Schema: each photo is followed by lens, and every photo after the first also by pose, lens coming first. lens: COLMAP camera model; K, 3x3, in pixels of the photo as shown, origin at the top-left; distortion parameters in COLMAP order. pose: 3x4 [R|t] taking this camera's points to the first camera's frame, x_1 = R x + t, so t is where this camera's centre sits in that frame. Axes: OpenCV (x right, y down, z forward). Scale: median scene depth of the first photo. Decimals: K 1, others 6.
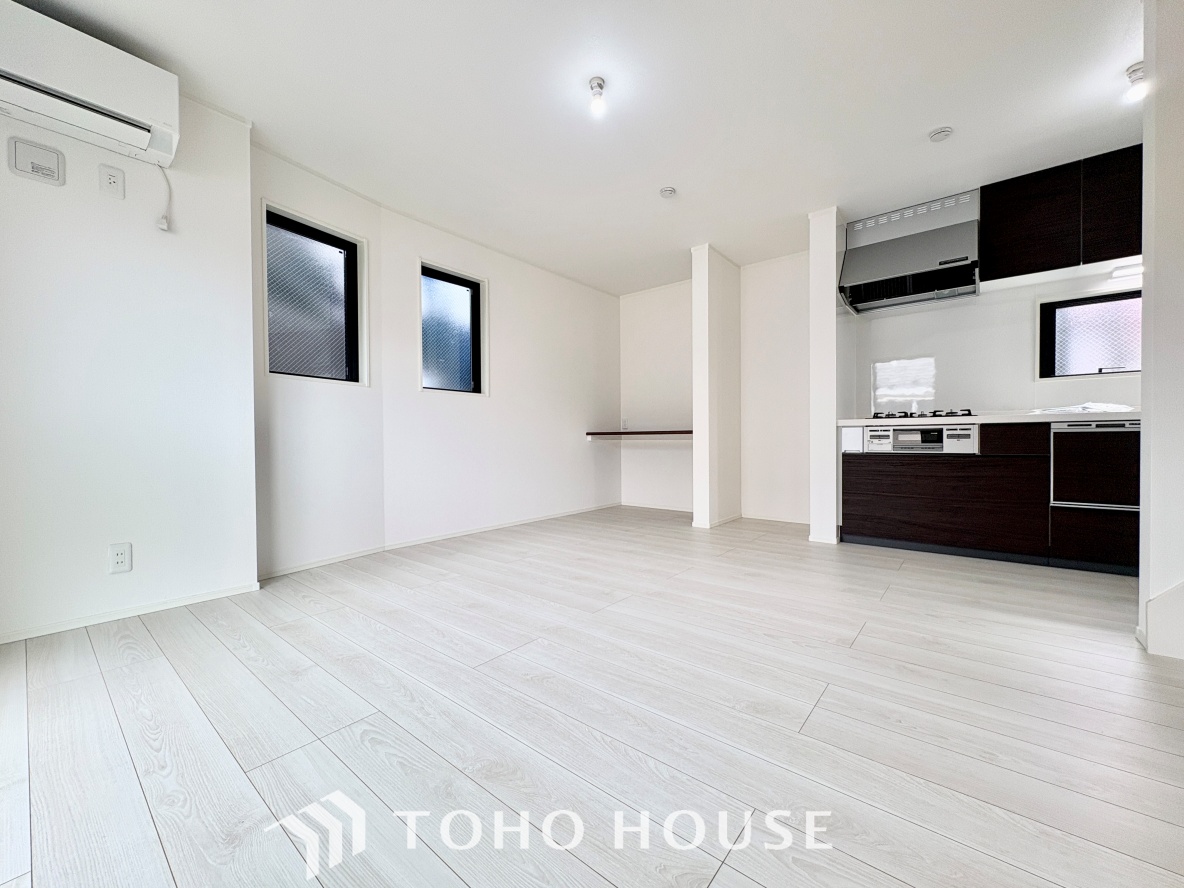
lens RADIAL K [[471.0, 0, 590.4], [0, 471.0, 442.7], [0, 0, 1]] dist [-0.000718, 0.000657]
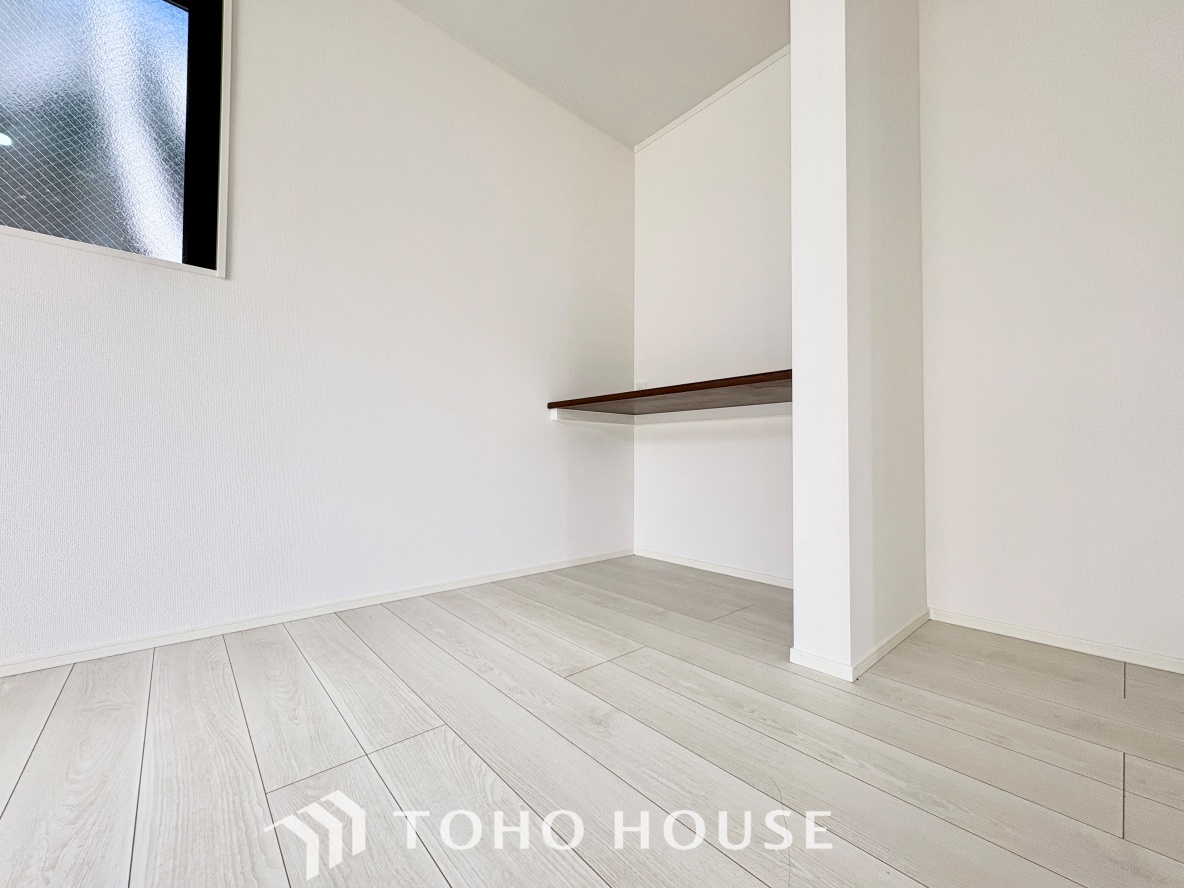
lens RADIAL K [[471.0, 0, 596.4], [0, 471.0, 447.2], [0, 0, 1]] dist [-0.000718, 0.000657]
pose [[0.989262, 0.011050, -0.145732, 0.174205], [-0.015952, 0.999344, -0.032510, 0.060275], [0.145277, 0.034486, 0.988790, 0.876184]]
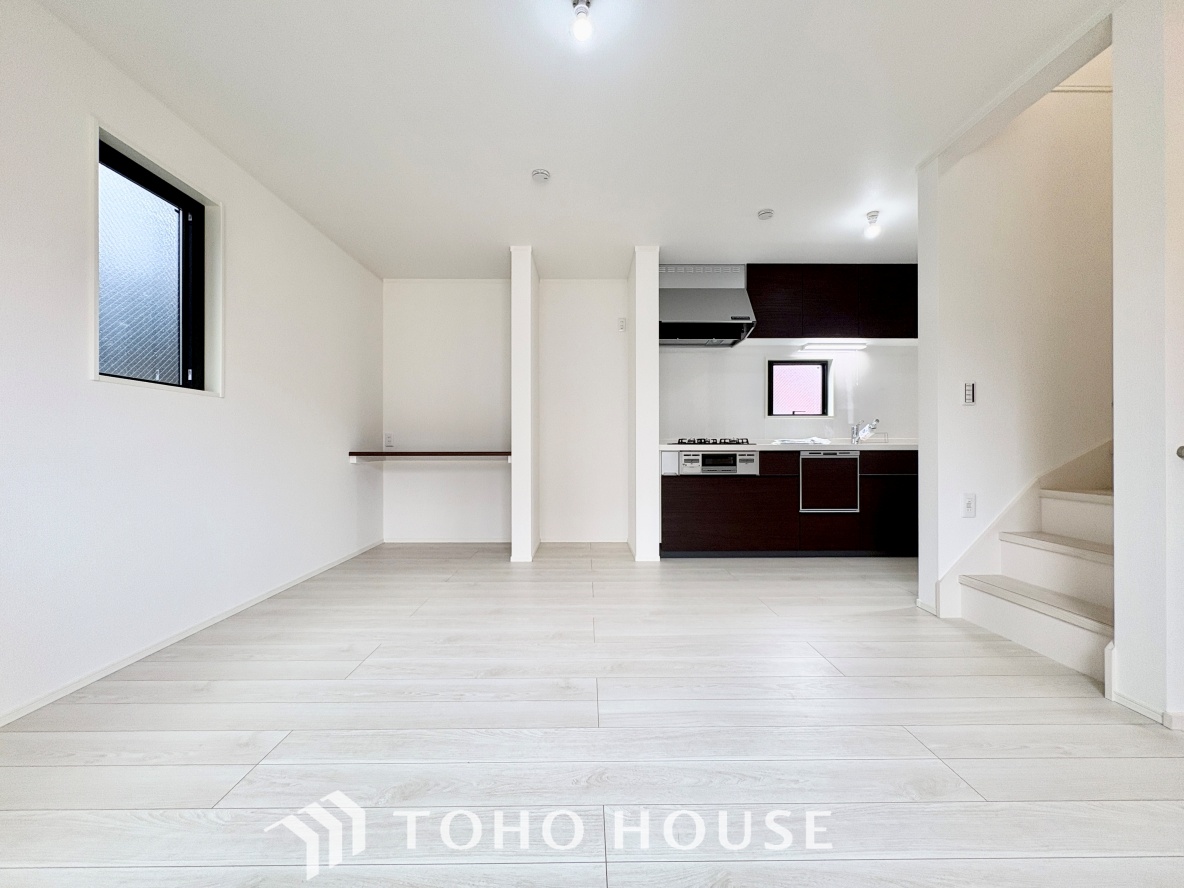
lens RADIAL K [[471.0, 0, 589.5], [0, 471.0, 443.3], [0, 0, 1]] dist [-0.000718, 0.000657]
pose [[0.766308, 0.010343, 0.642390, -0.313835], [0.000379, 0.999863, -0.016552, -0.037319], [-0.642473, 0.012927, 0.766199, 0.306710]]
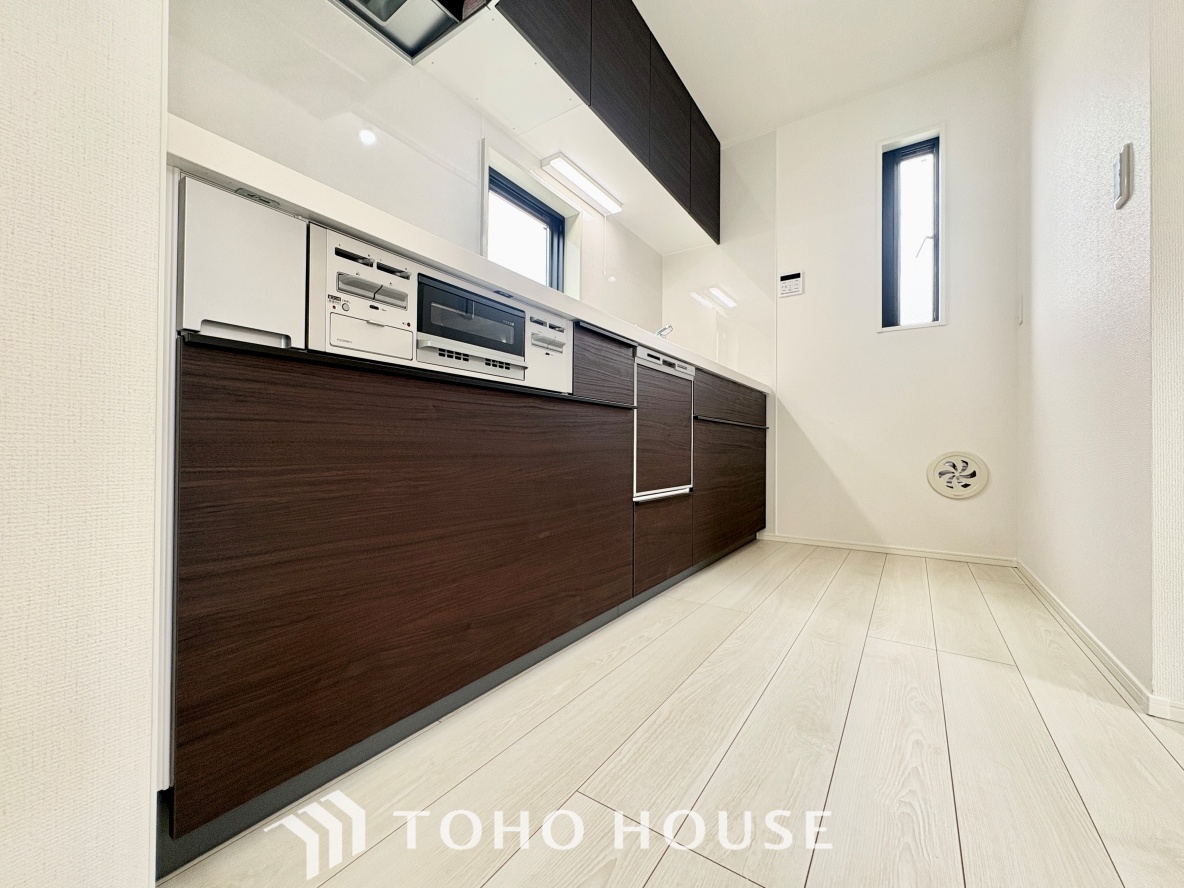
lens RADIAL K [[471.0, 0, 588.1], [0, 471.0, 443.7], [0, 0, 1]] dist [-0.000718, 0.000657]
pose [[-0.085589, 0.016482, 0.996194, 0.399038], [-0.000035, 0.999863, -0.016545, 0.068127], [-0.996331, -0.001451, -0.085577, 0.962436]]
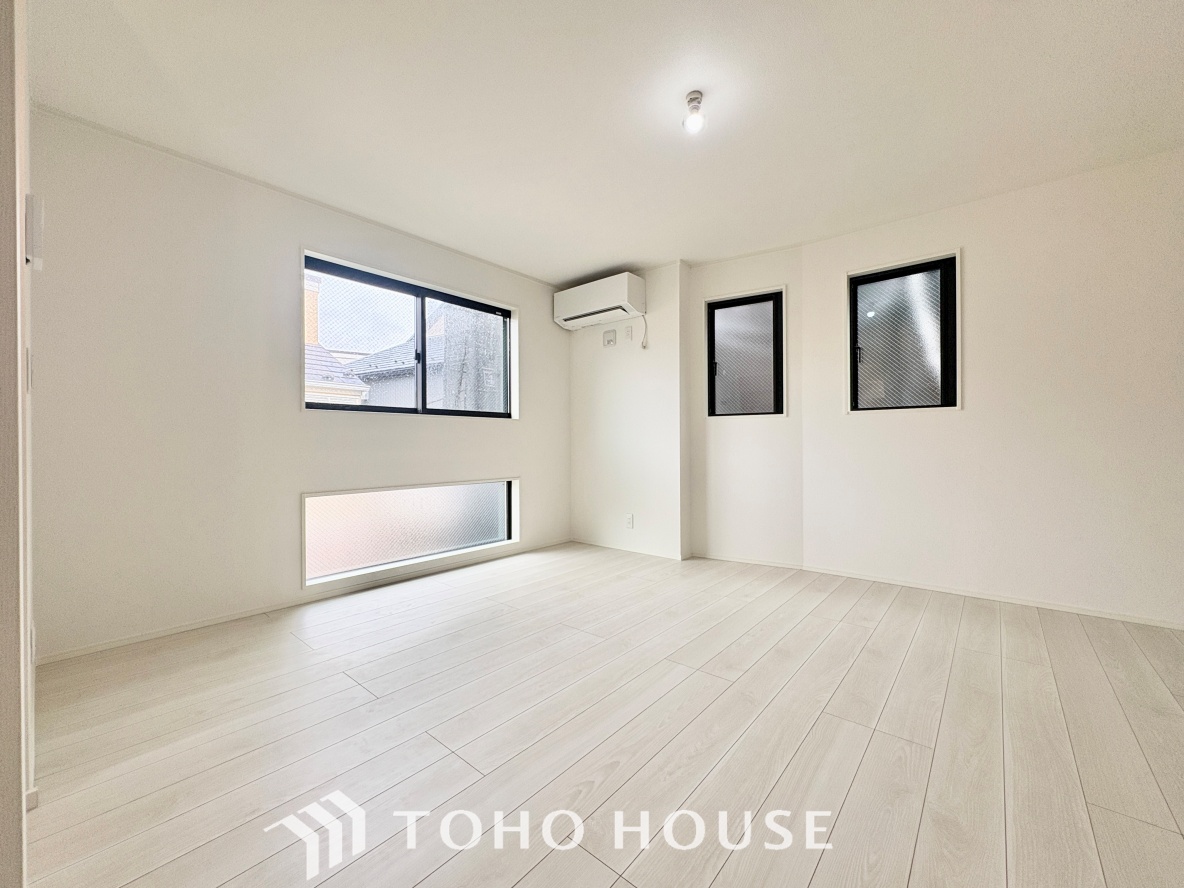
lens RADIAL K [[471.0, 0, 591.4], [0, 471.0, 444.0], [0, 0, 1]] dist [-0.000718, 0.000657]
pose [[-0.017141, 0.008691, -0.999815, 0.665969], [-0.001902, 0.999960, 0.008725, -0.065341], [0.999851, 0.002051, -0.017124, 0.576604]]
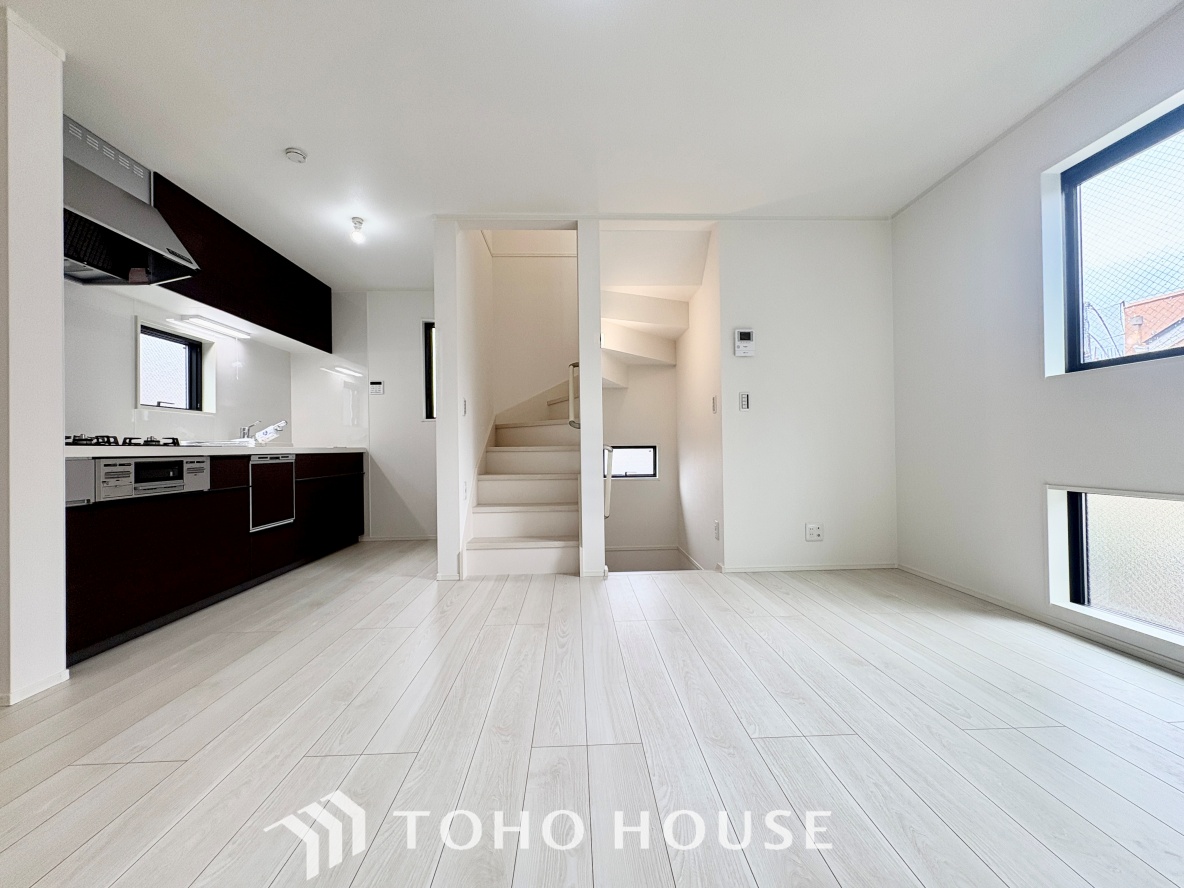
lens RADIAL K [[471.0, 0, 590.8], [0, 471.0, 445.2], [0, 0, 1]] dist [-0.000718, 0.000657]
pose [[-0.664767, 0.022850, 0.746701, -0.299277], [0.025469, 0.999644, -0.007916, -0.032457], [-0.746617, 0.013756, -0.665112, 0.993244]]
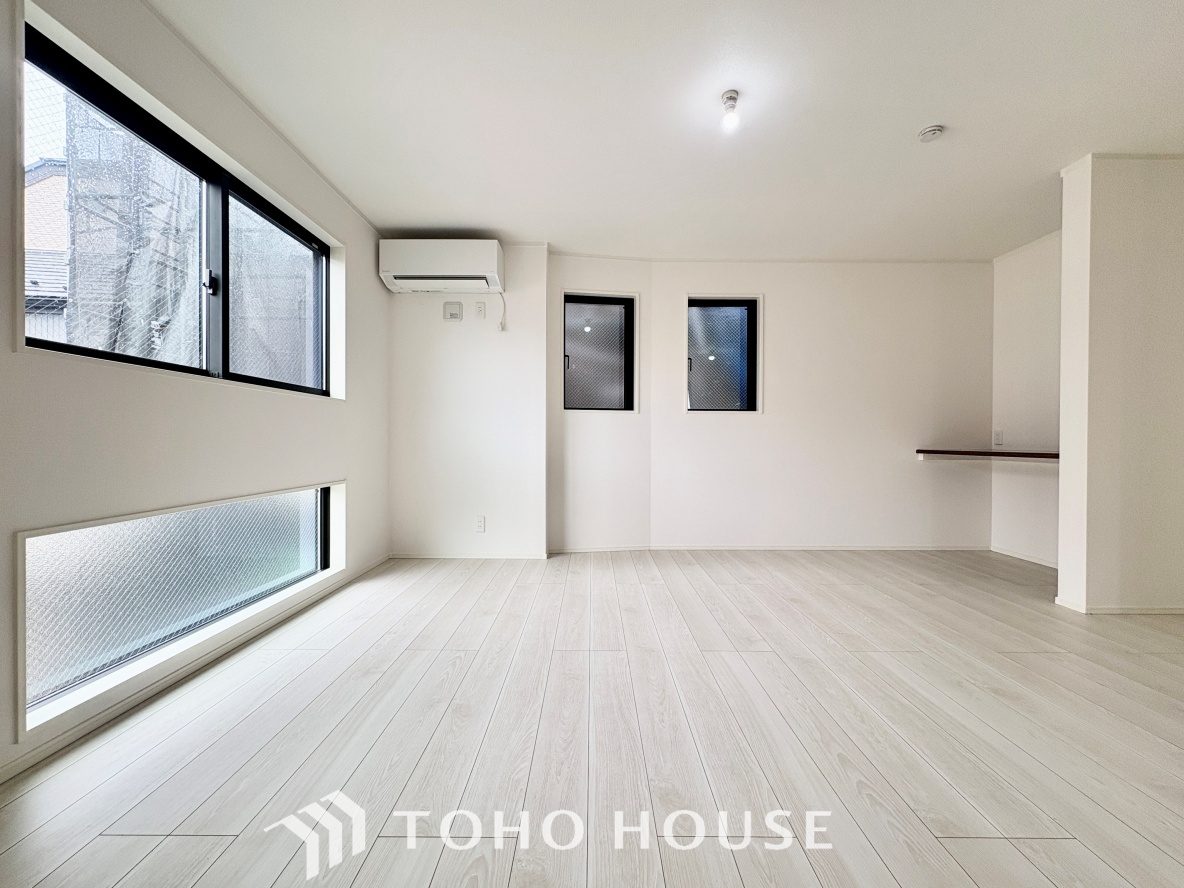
lens RADIAL K [[471.0, 0, 590.9], [0, 471.0, 441.9], [0, 0, 1]] dist [-0.000718, 0.000657]
pose [[0.634973, 0.011335, -0.772451, 0.407626], [-0.014175, 0.999895, 0.003021, -0.047407], [0.772404, 0.009031, 0.635067, 0.133803]]
